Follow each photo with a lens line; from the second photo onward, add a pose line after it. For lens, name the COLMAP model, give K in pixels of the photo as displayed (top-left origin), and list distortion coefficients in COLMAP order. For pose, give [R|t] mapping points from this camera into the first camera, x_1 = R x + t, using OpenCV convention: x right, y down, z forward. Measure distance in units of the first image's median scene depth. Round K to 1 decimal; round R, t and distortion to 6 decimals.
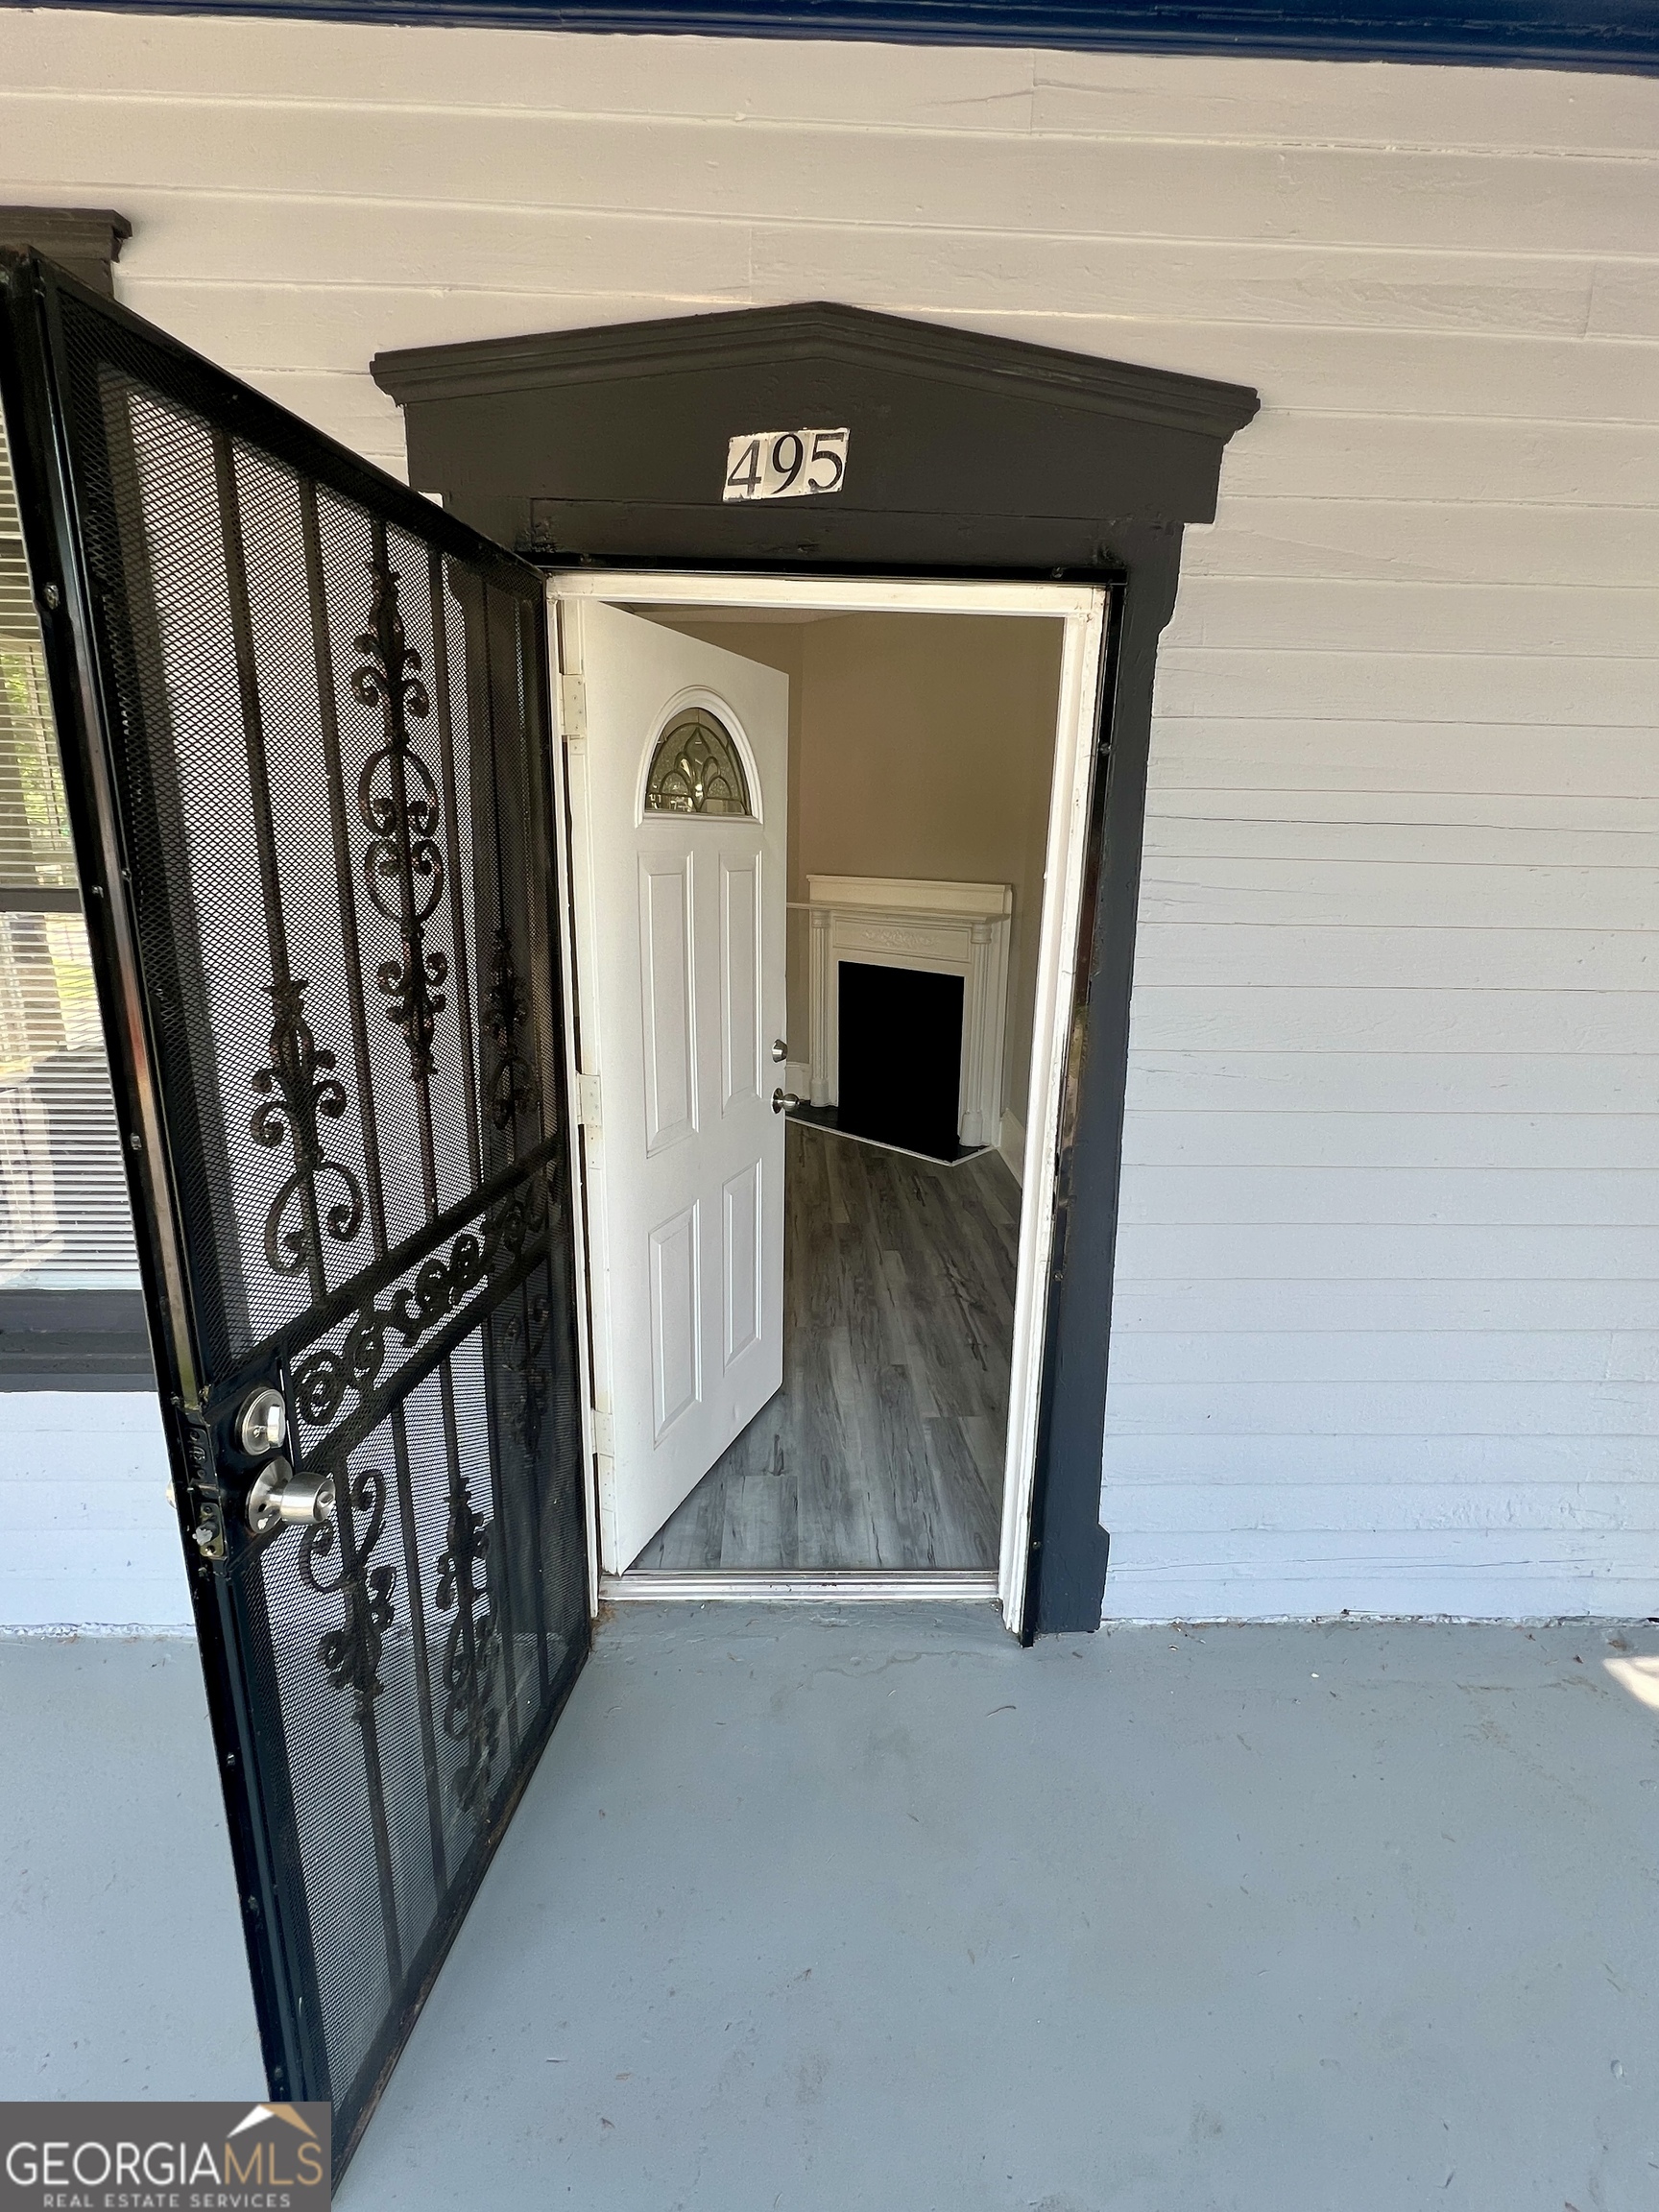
lens RADIAL K [[1013.3, 0, 818.7], [0, 1013.3, 1098.6], [0, 0, 1]] dist [0.000258, -0.000003]
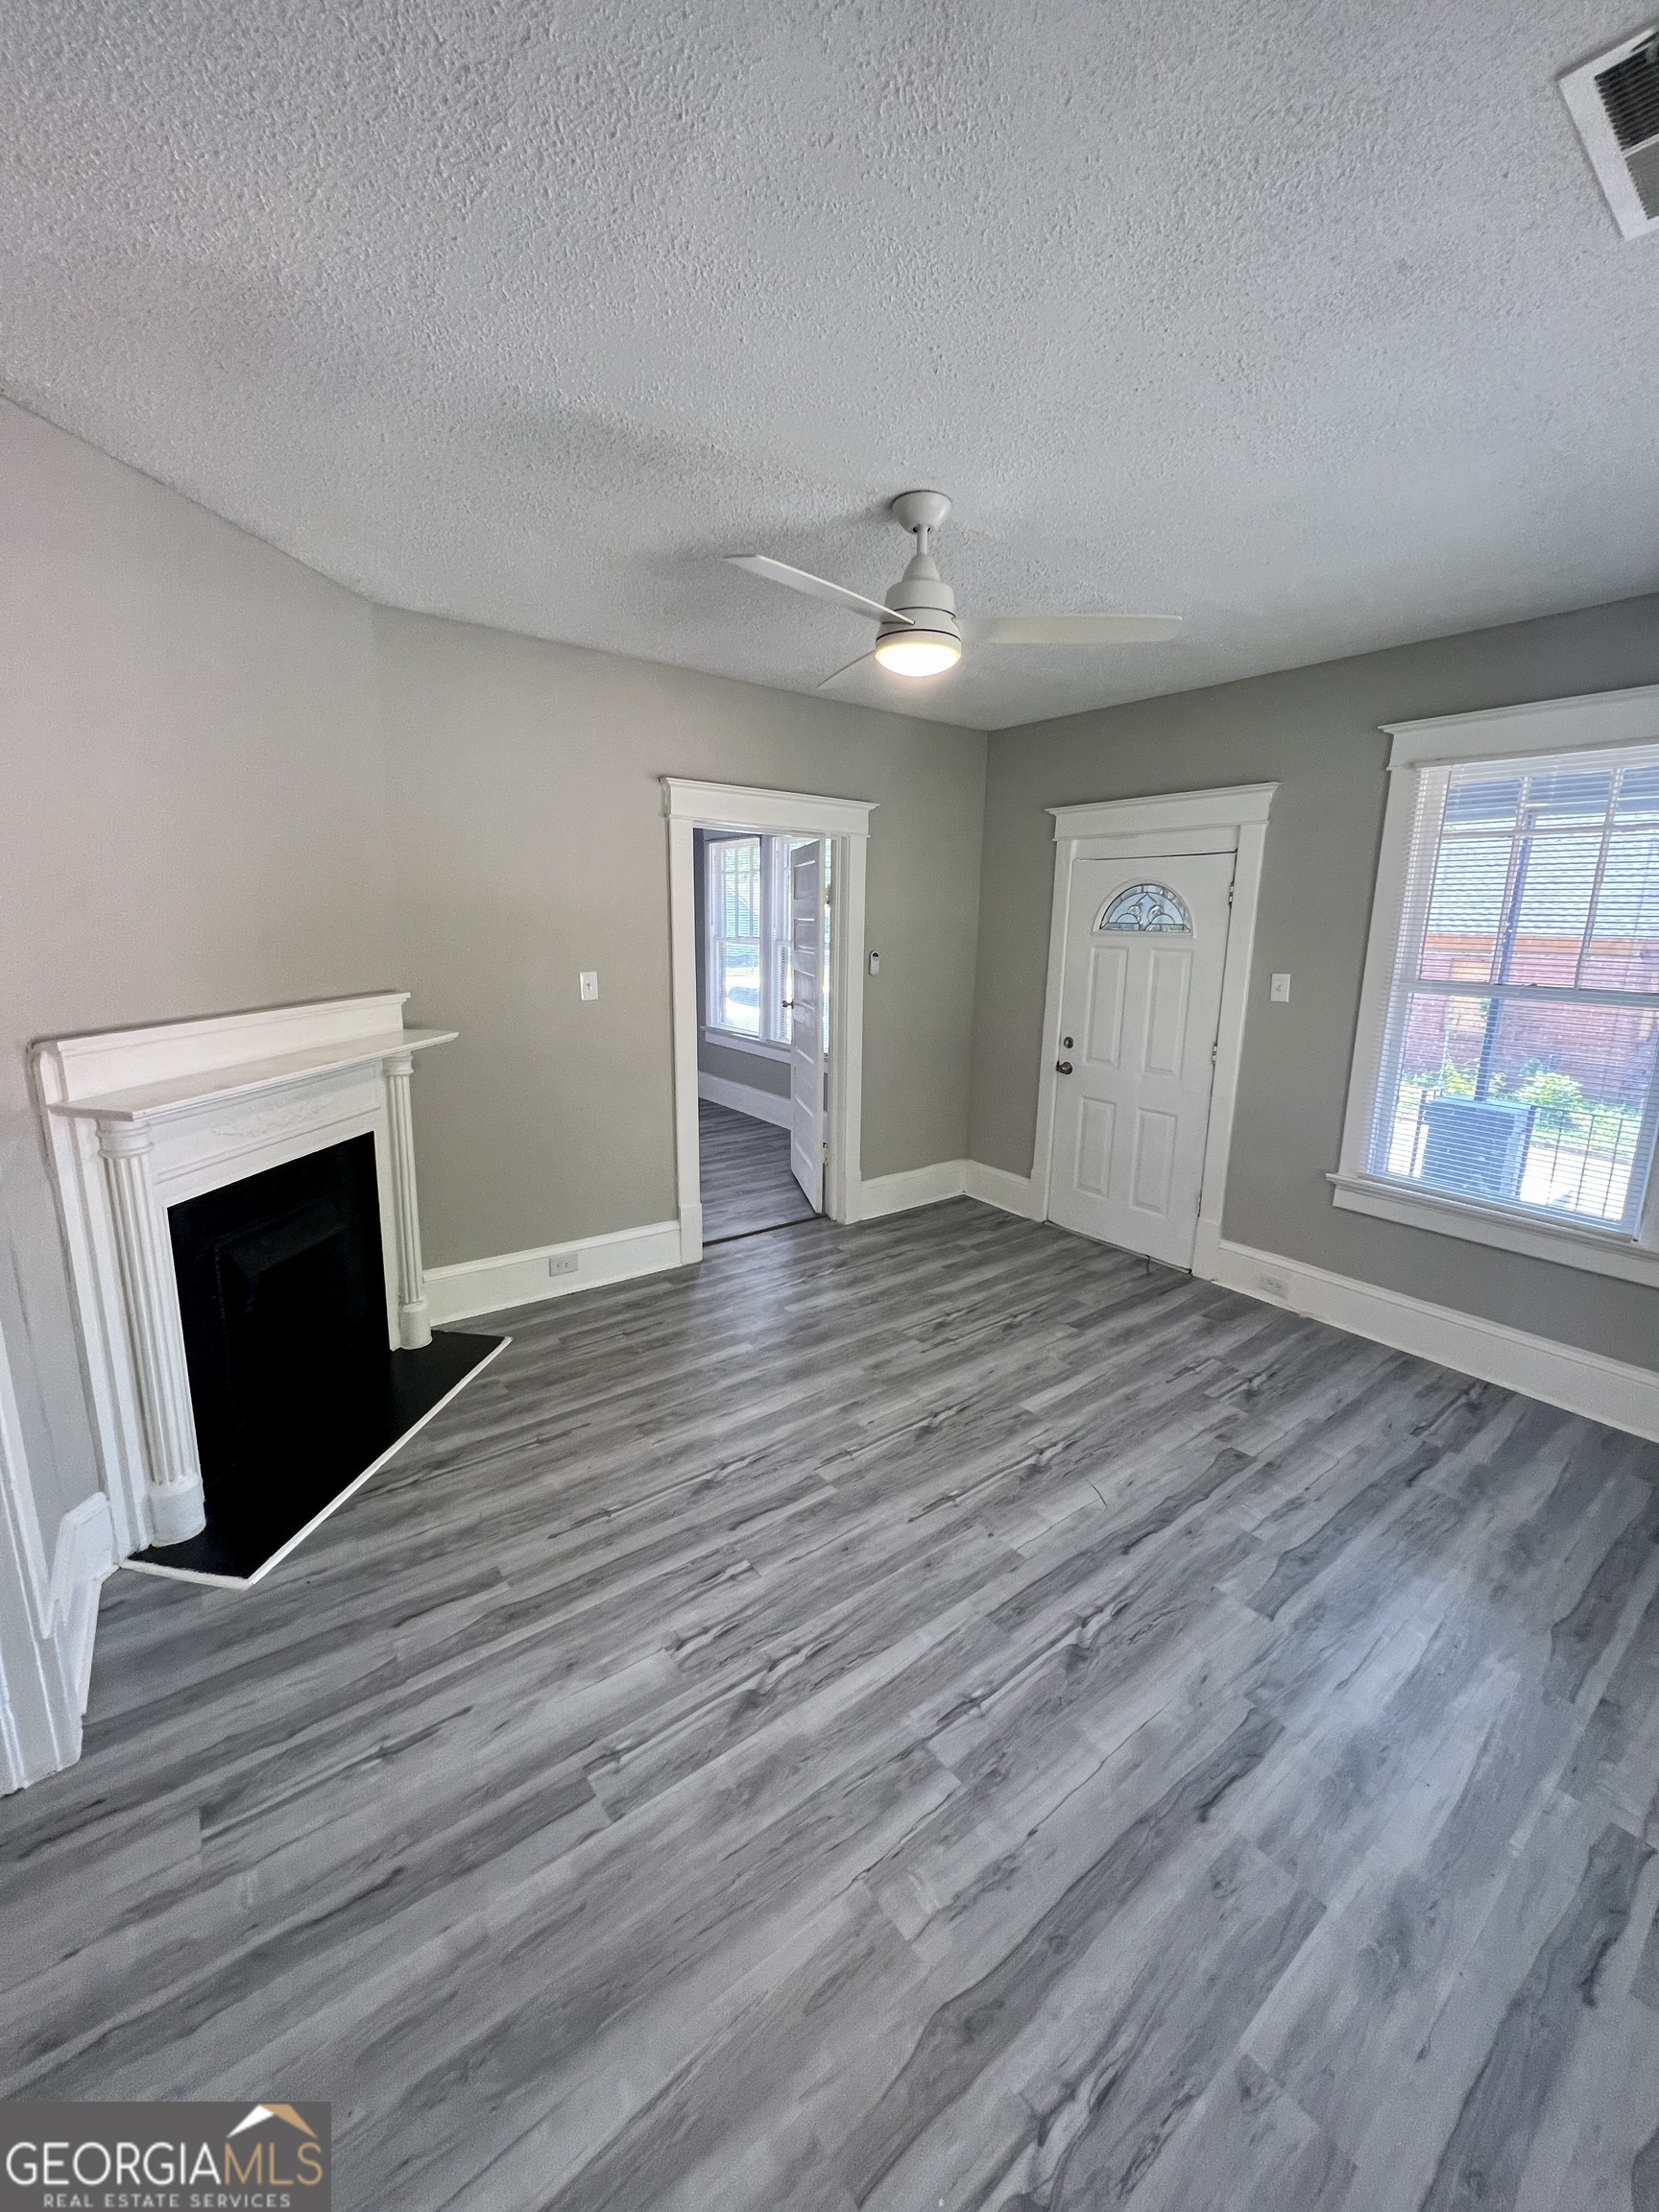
lens RADIAL K [[883.2, 0, 820.2], [0, 883.2, 1109.9], [0, 0, 1]] dist [-0.002254, 0.001324]
pose [[-0.582016, -0.201994, 0.787690, -0.539465], [0.175601, 0.914583, 0.364284, -0.319224], [-0.793991, 0.350338, -0.496831, 1.119674]]
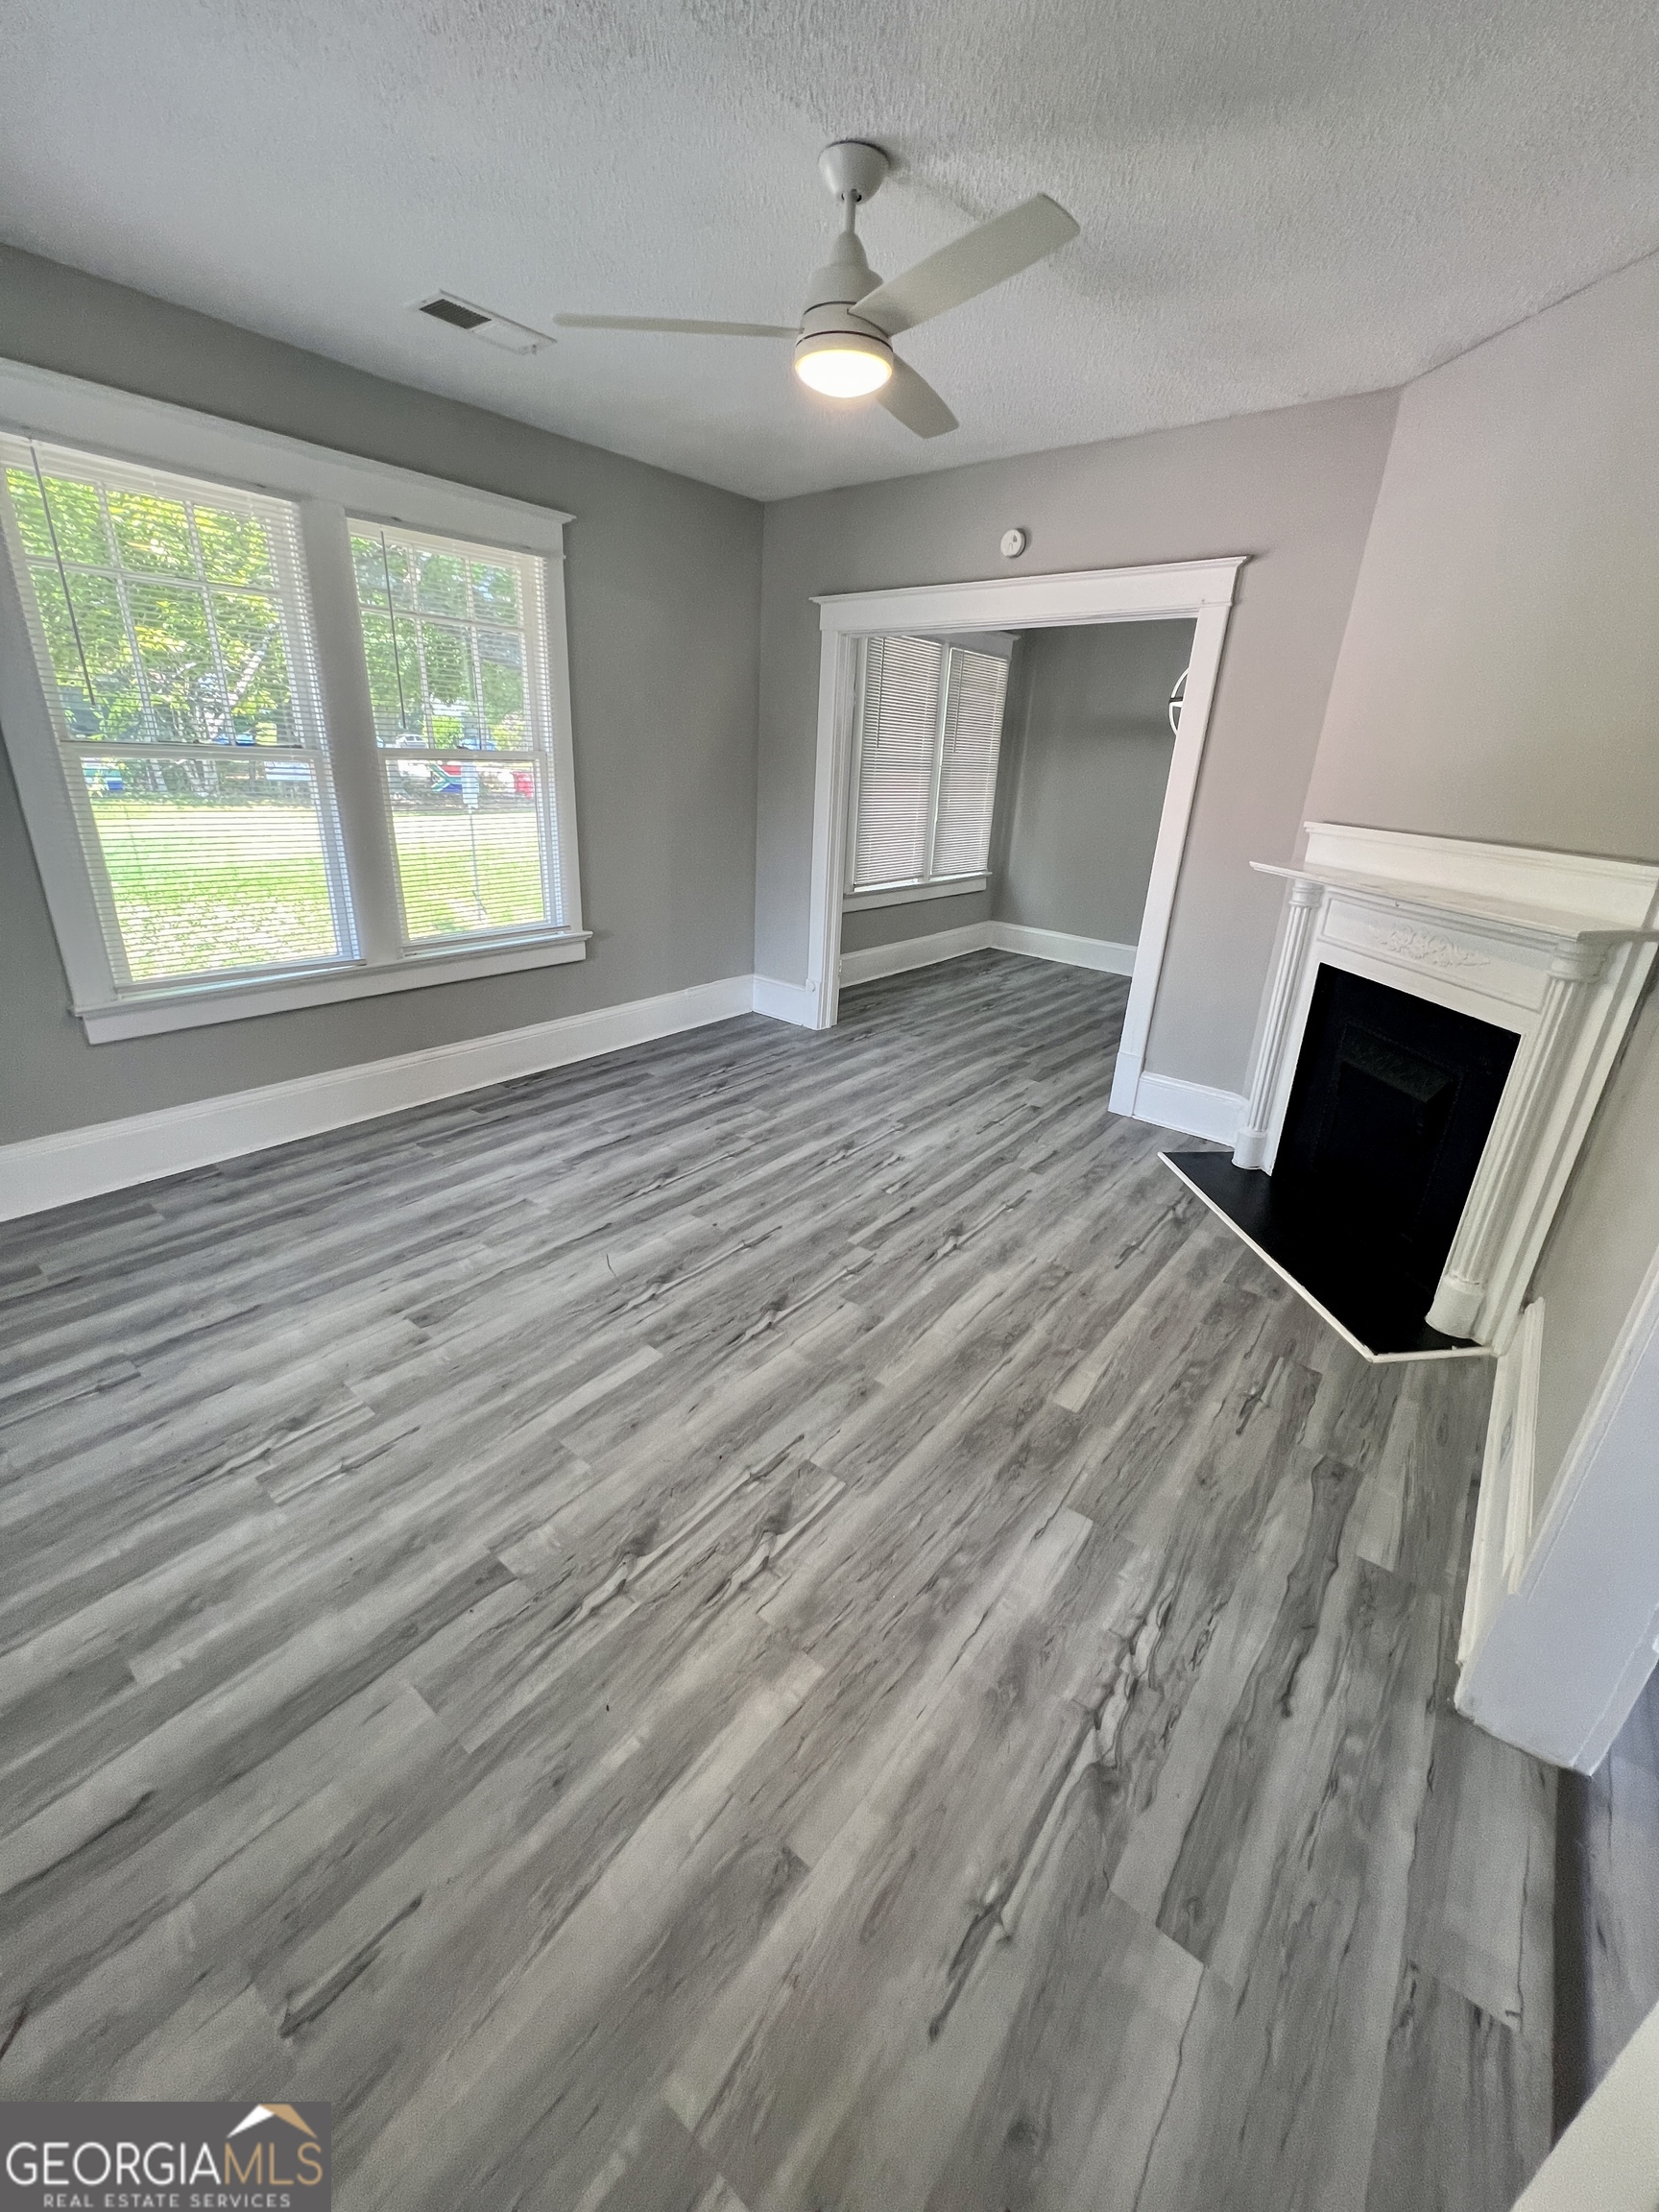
lens RADIAL K [[883.2, 0, 822.0], [0, 883.2, 1097.1], [0, 0, 1]] dist [-0.002254, 0.001324]
pose [[0.761274, 0.253245, -0.596933, 0.158351], [-0.191467, 0.967325, 0.166202, -0.102076], [0.619518, -0.012232, 0.784887, 0.436073]]
